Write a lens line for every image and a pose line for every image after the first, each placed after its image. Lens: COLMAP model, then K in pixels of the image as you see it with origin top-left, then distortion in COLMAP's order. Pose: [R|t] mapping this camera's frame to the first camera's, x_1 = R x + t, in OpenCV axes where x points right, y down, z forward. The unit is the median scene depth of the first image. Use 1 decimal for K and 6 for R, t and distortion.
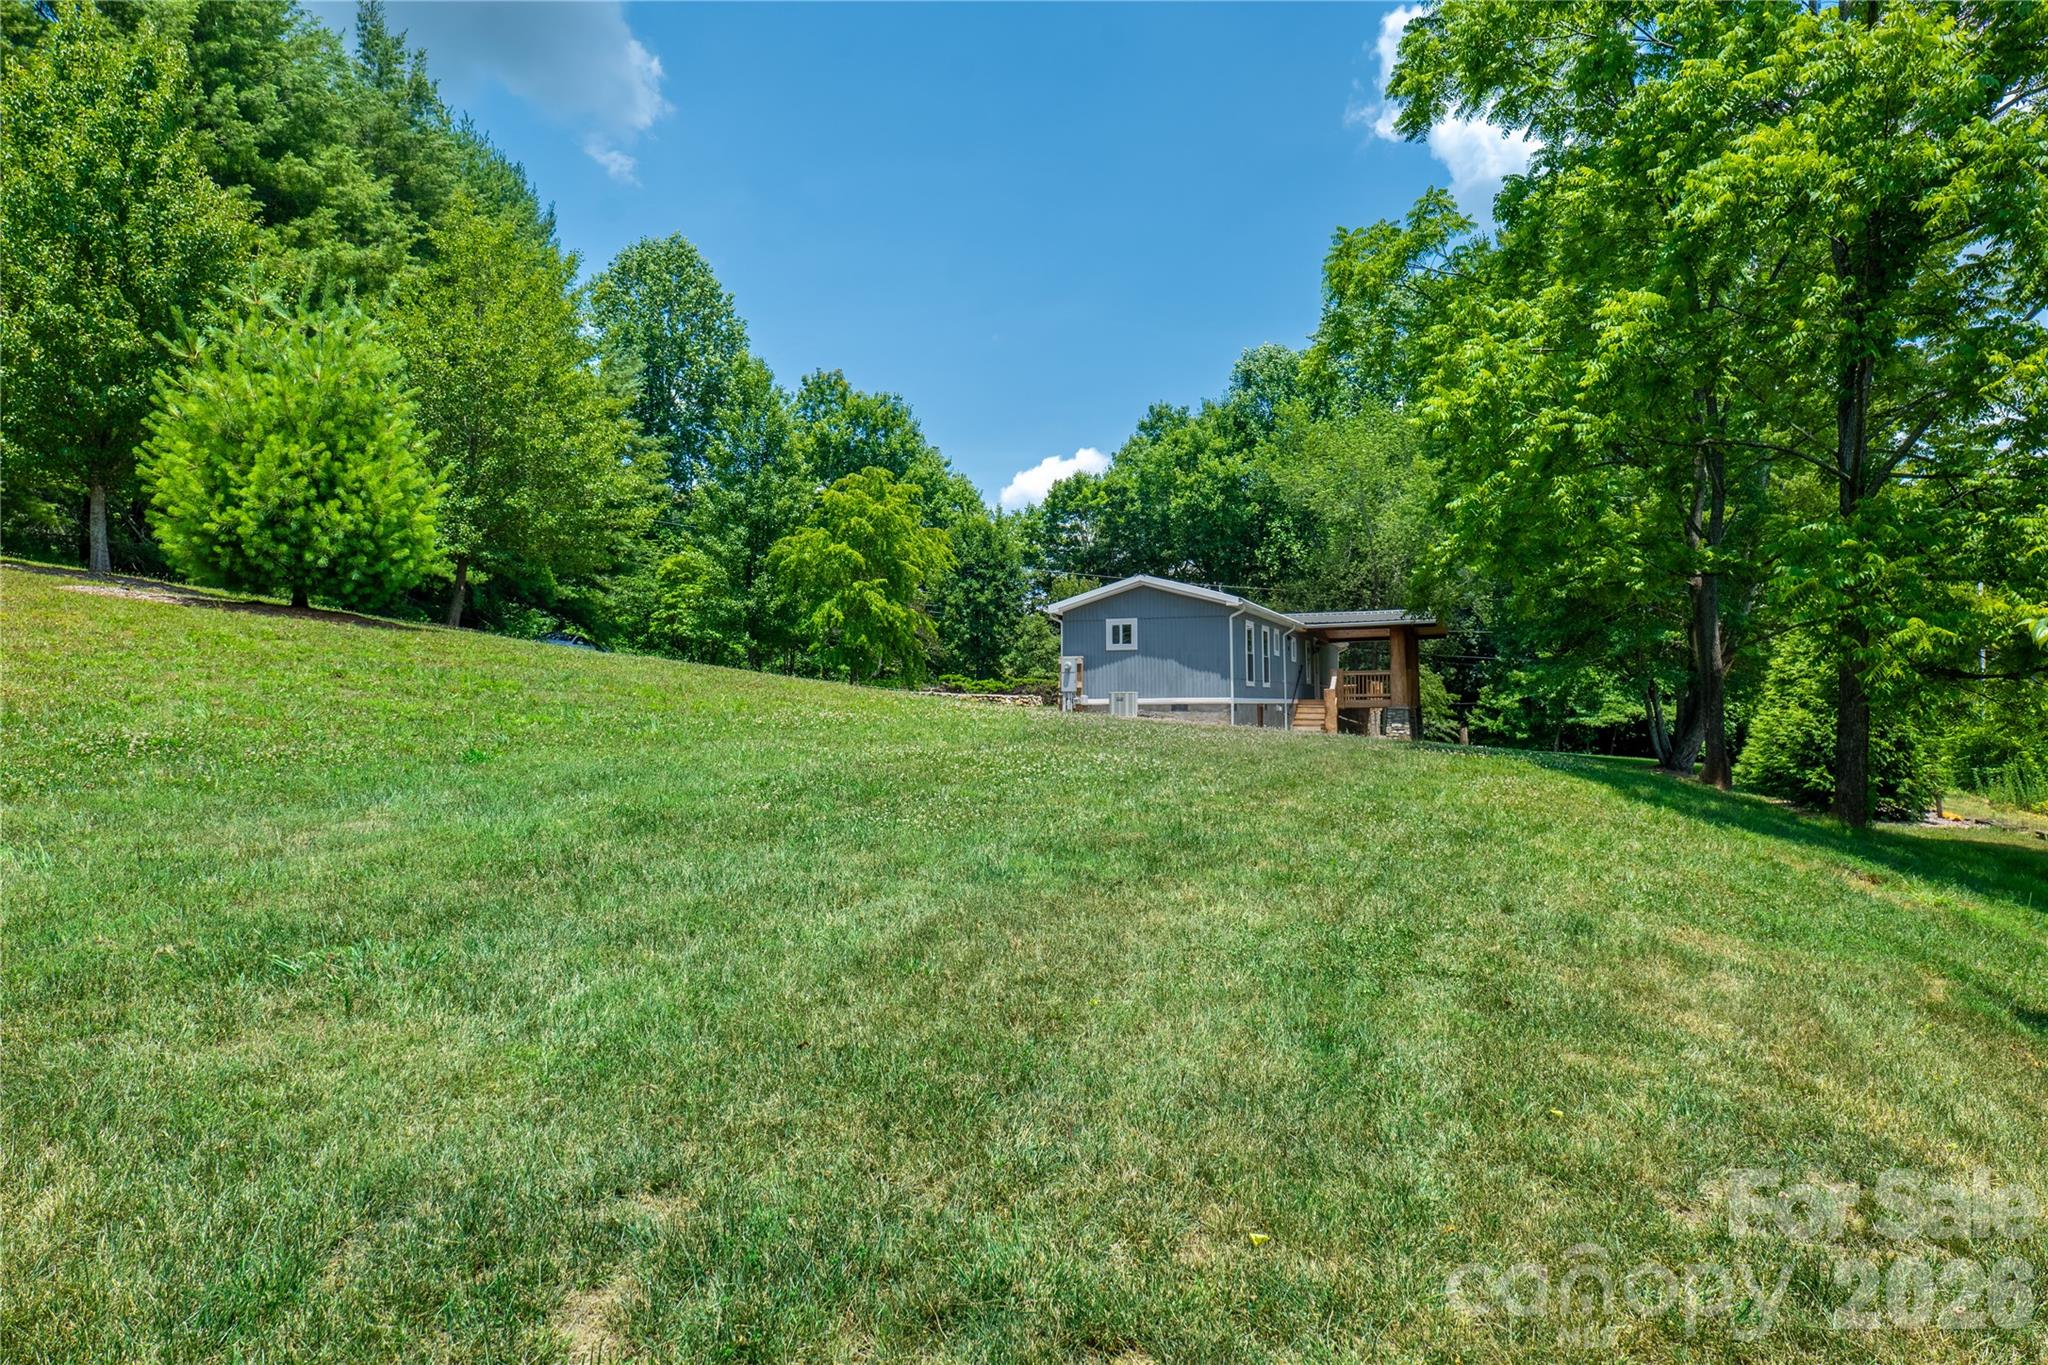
lens RADIAL K [[1173.4, 0, 1027.1], [0, 1173.4, 671.1], [0, 0, 1]] dist [-0.024743, 0.001661]
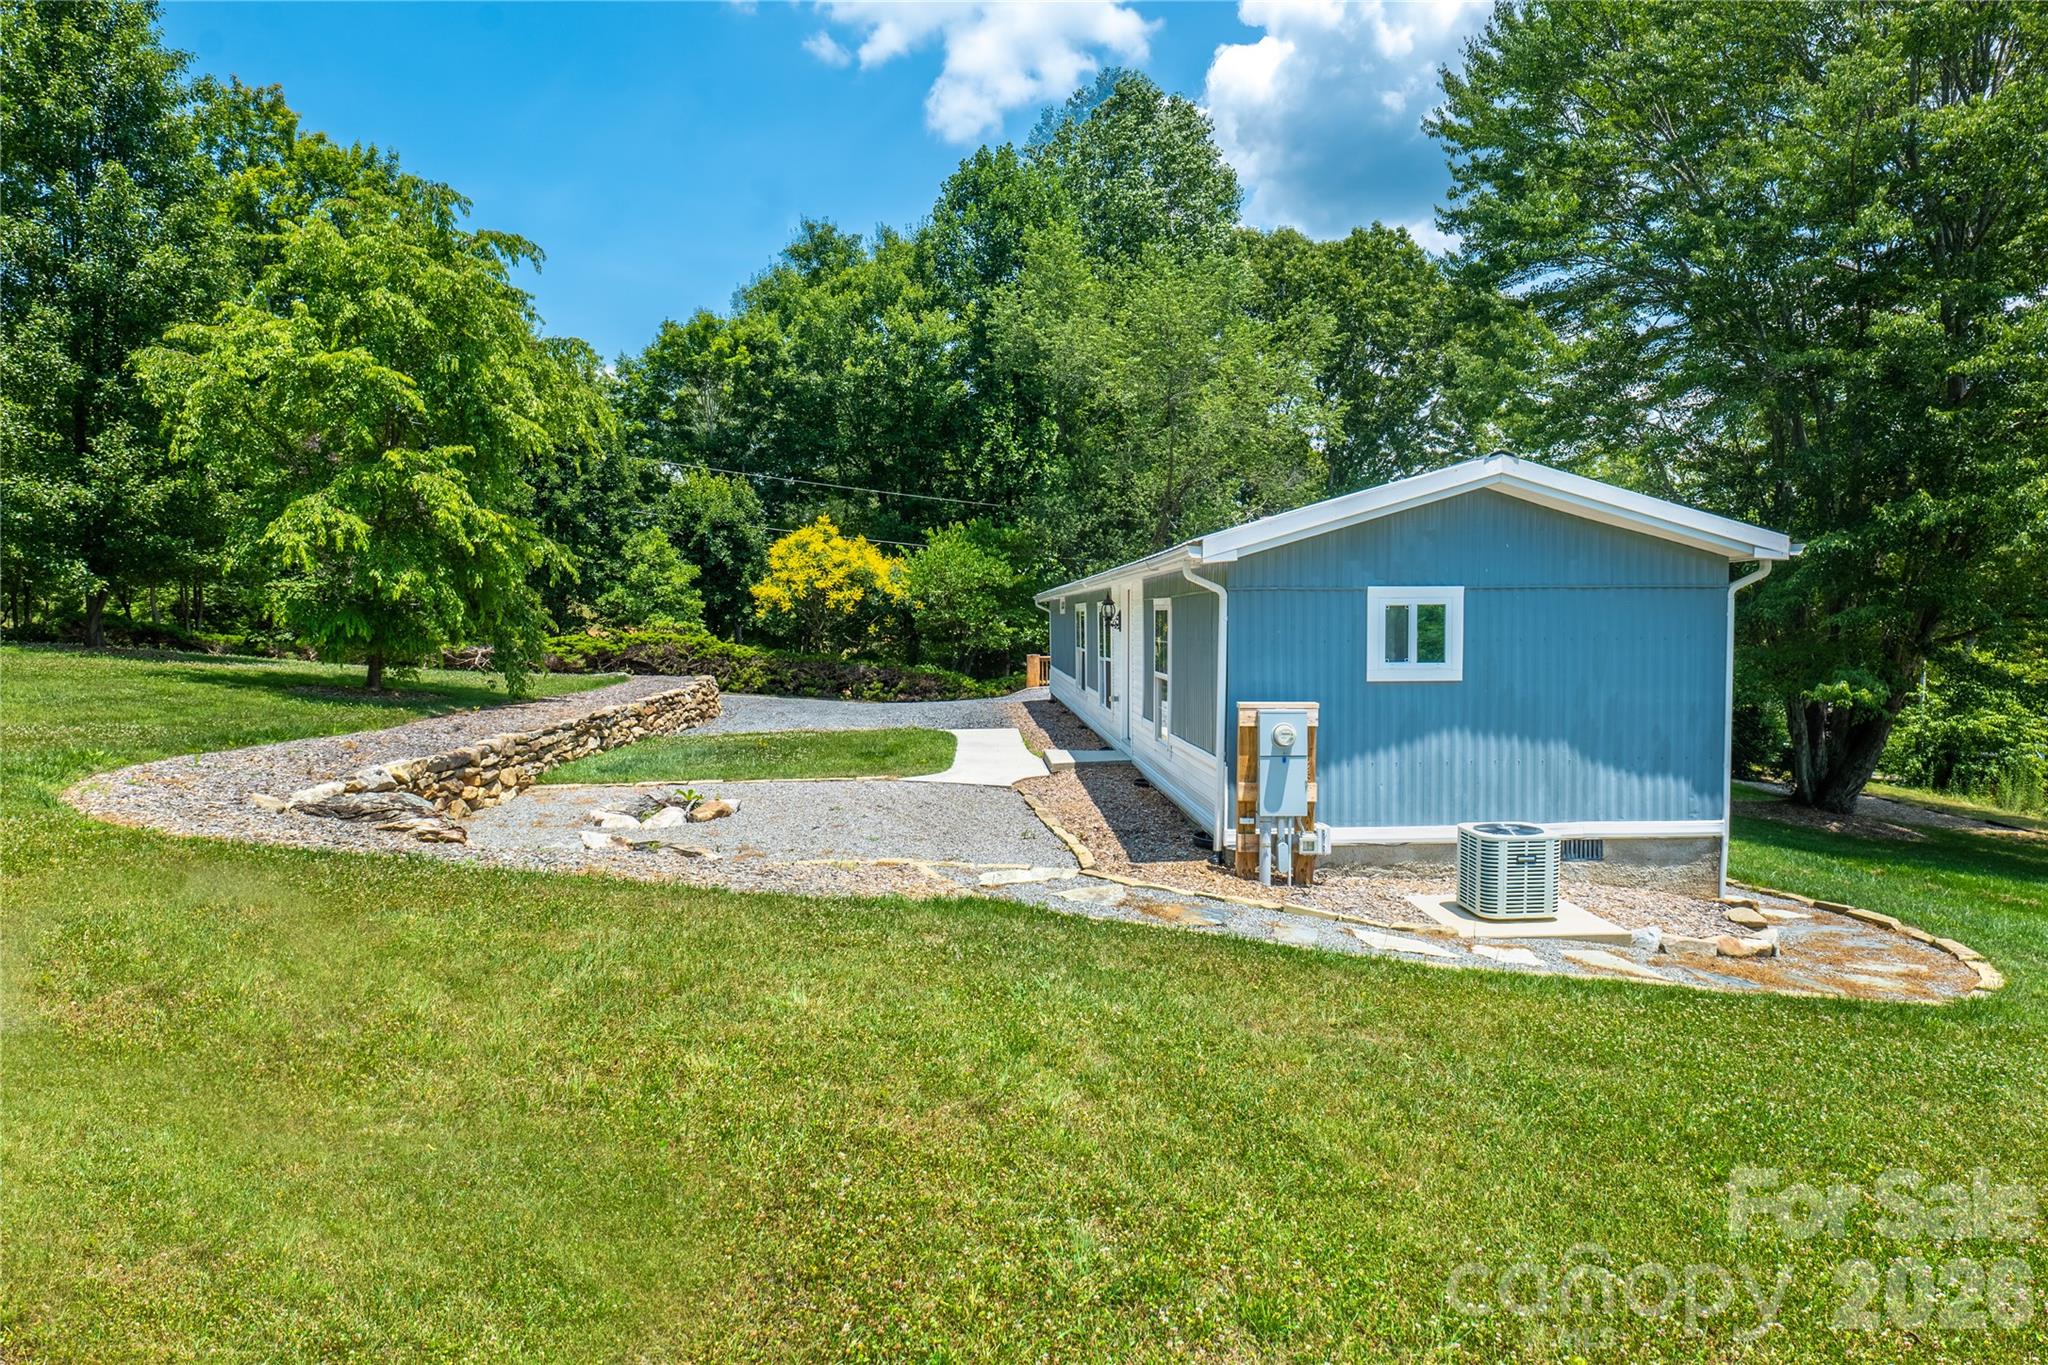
lens RADIAL K [[1173.4, 0, 1027.1], [0, 1173.4, 671.1], [0, 0, 1]] dist [-0.024743, 0.001661]
pose [[0.909342, -0.017914, 0.415665, -0.098773], [-0.012901, 0.997378, 0.071206, -0.026971], [-0.415850, -0.070113, 0.906726, 0.465528]]
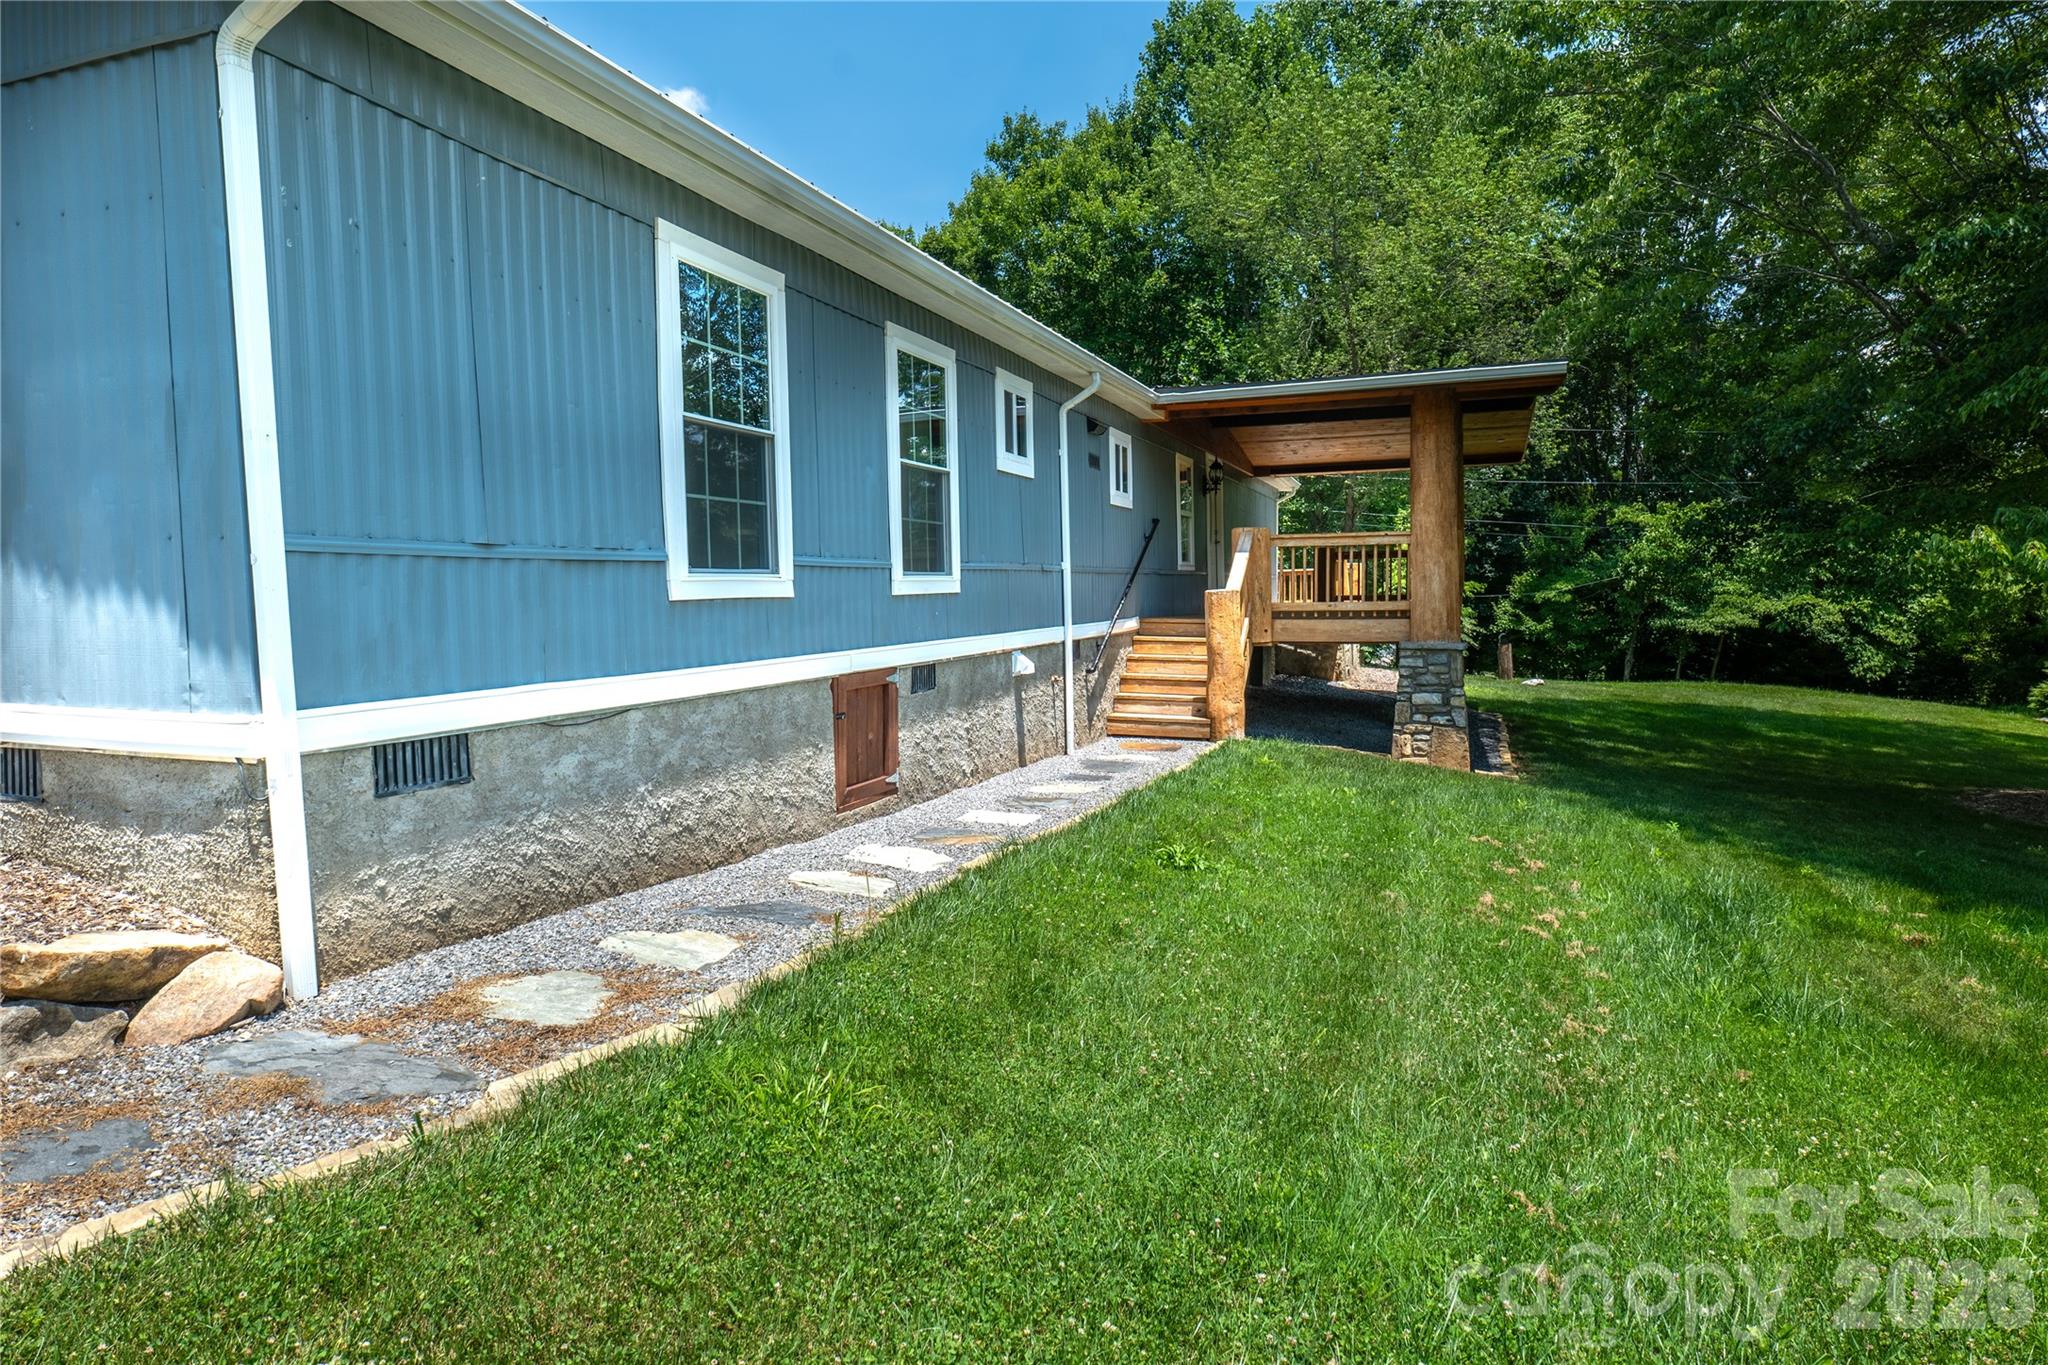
lens RADIAL K [[1173.4, 0, 1027.1], [0, 1173.4, 671.1], [0, 0, 1]] dist [-0.024743, 0.001661]
pose [[0.999669, -0.007736, 0.024542, 0.152204], [0.005164, 0.994650, 0.103170, 0.002777], [-0.025208, -0.103009, 0.994361, 0.525359]]
